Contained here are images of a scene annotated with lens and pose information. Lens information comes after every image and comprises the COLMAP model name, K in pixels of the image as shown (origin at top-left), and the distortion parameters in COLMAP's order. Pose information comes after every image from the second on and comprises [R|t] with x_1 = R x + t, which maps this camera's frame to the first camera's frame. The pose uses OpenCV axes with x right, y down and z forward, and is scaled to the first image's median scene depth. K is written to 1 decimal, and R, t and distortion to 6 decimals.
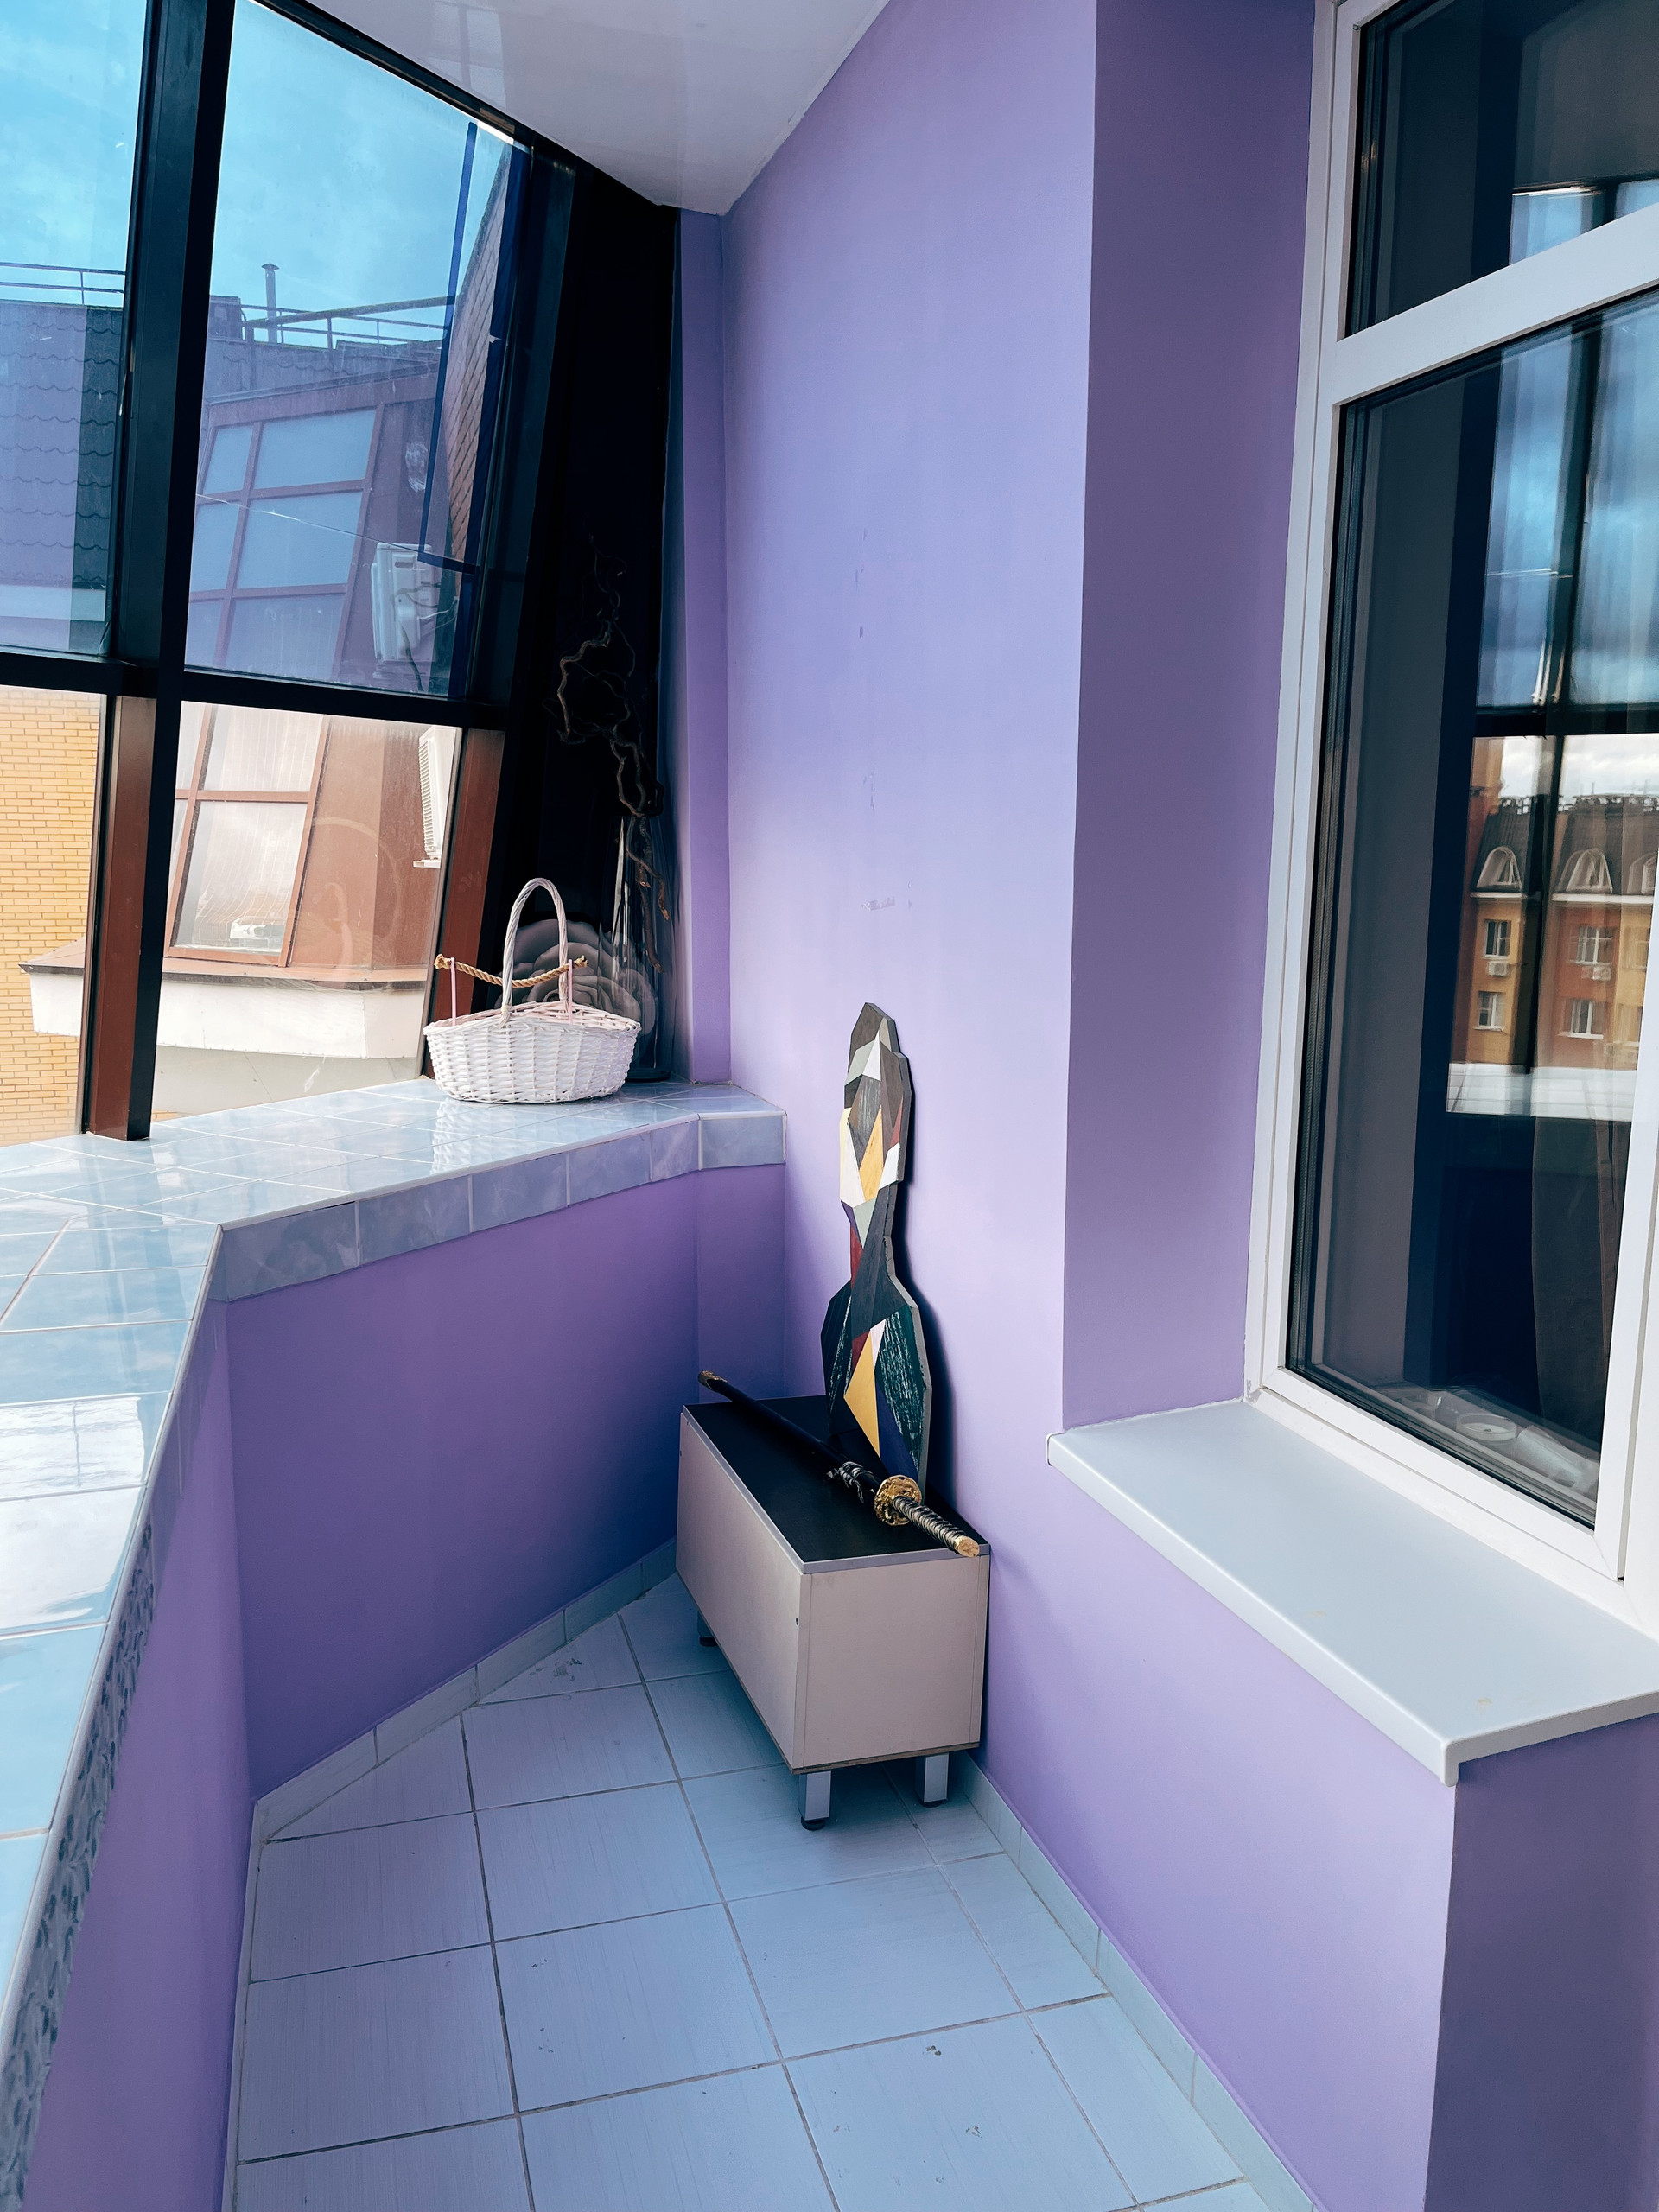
lens RADIAL K [[1652.5, 0, 826.7], [0, 1652.5, 1138.8], [0, 0, 1]] dist [0.088782, -0.121287]
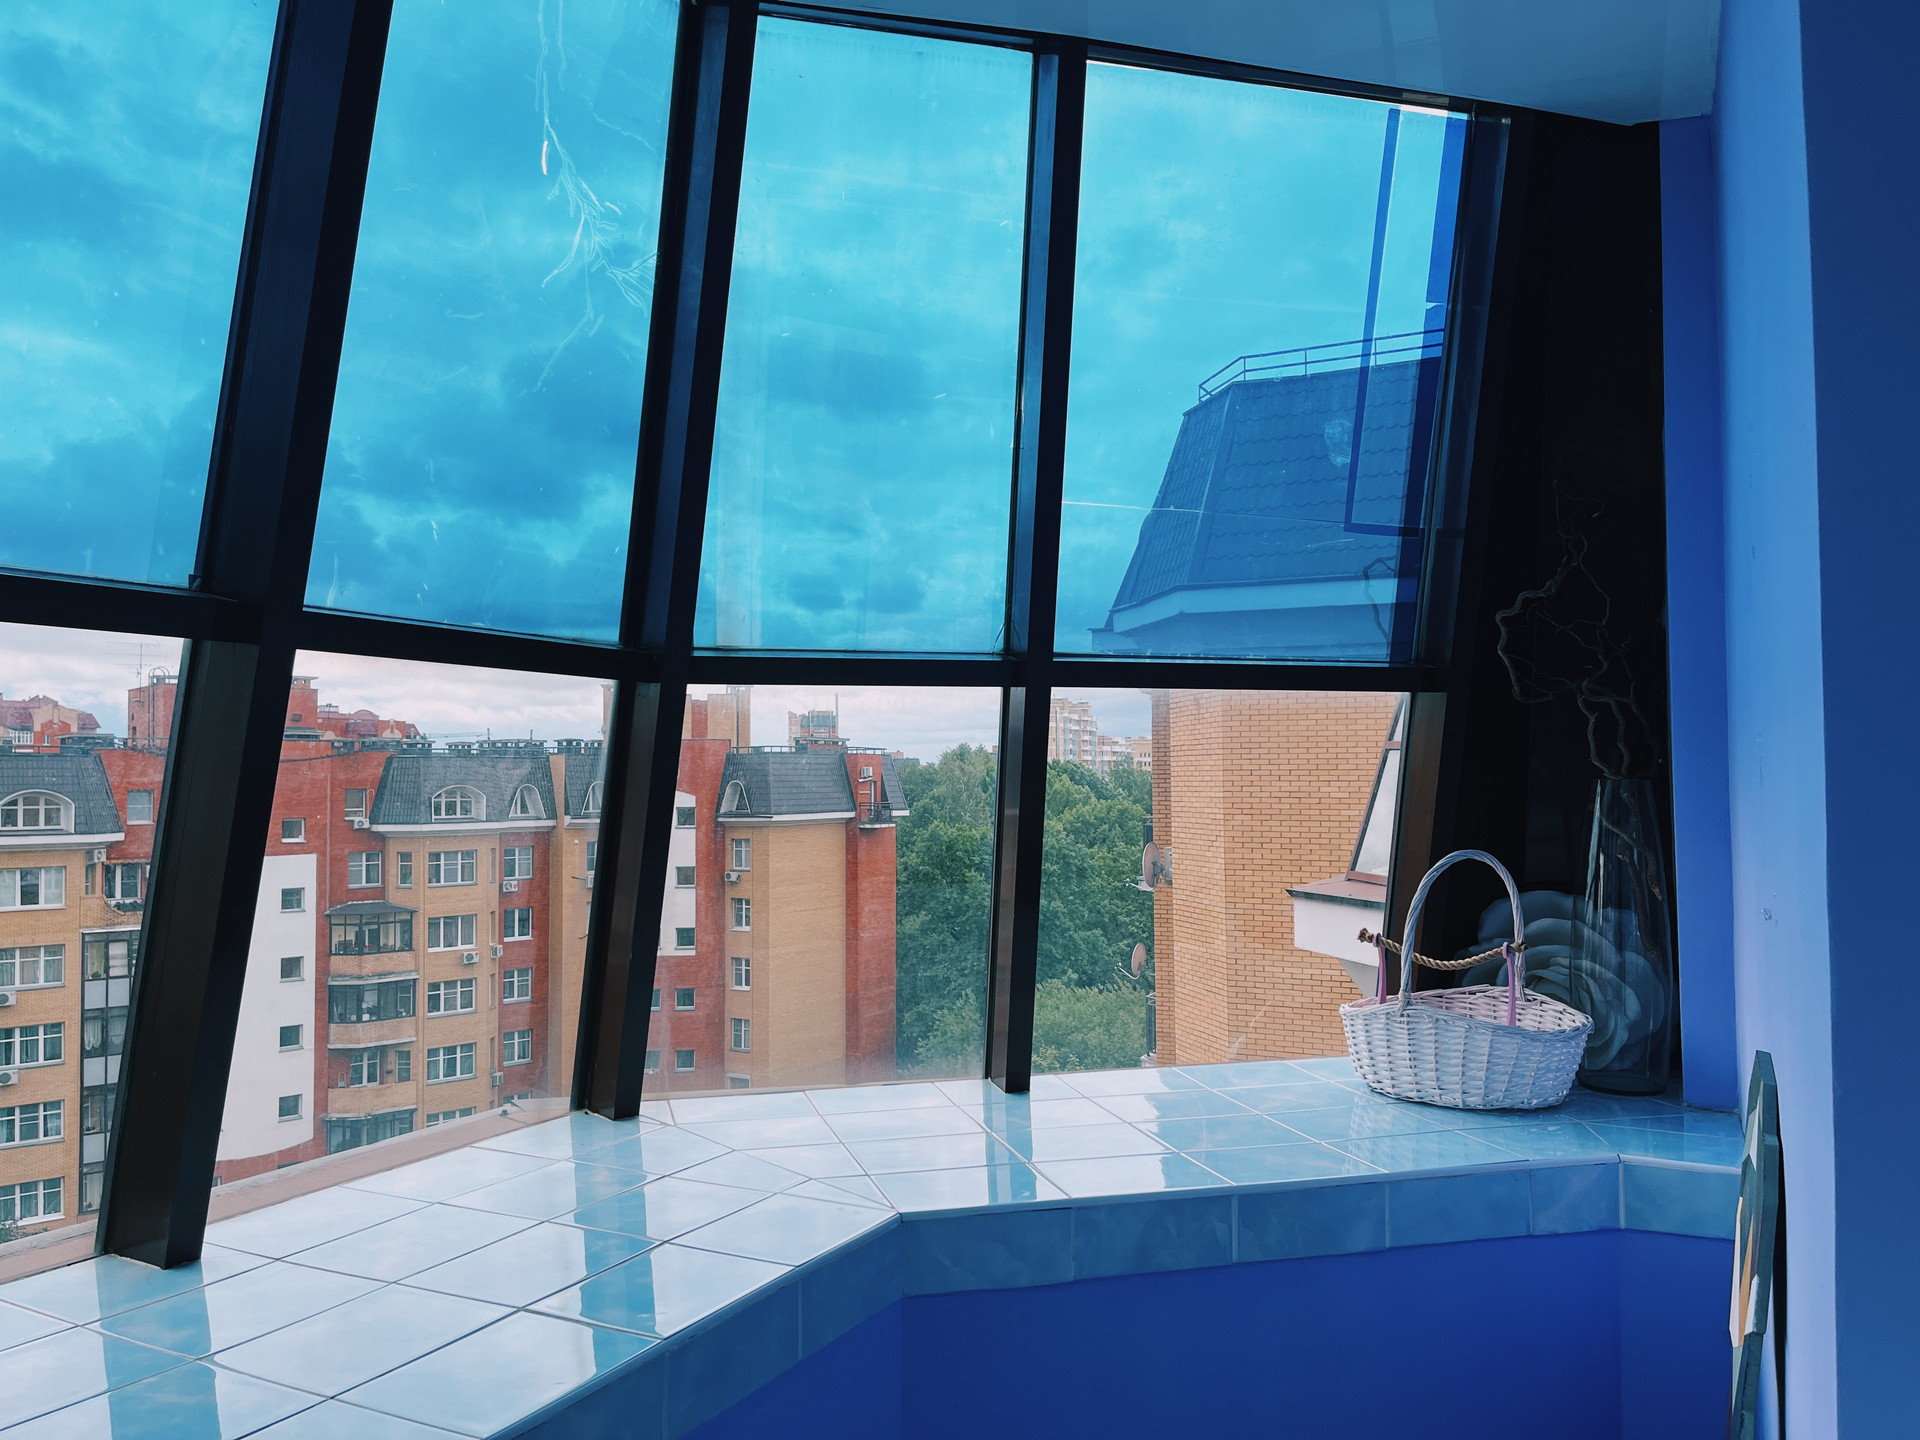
lens RADIAL K [[1434.4, 0, 974.1], [0, 1434.4, 732.6], [0, 0, 1]] dist [0.088782, -0.121287]
pose [[0.715122, -0.033652, -0.698189, 0.185742], [-0.117418, 0.978864, -0.167447, -0.057643], [0.689067, 0.201725, 0.696055, 0.266925]]
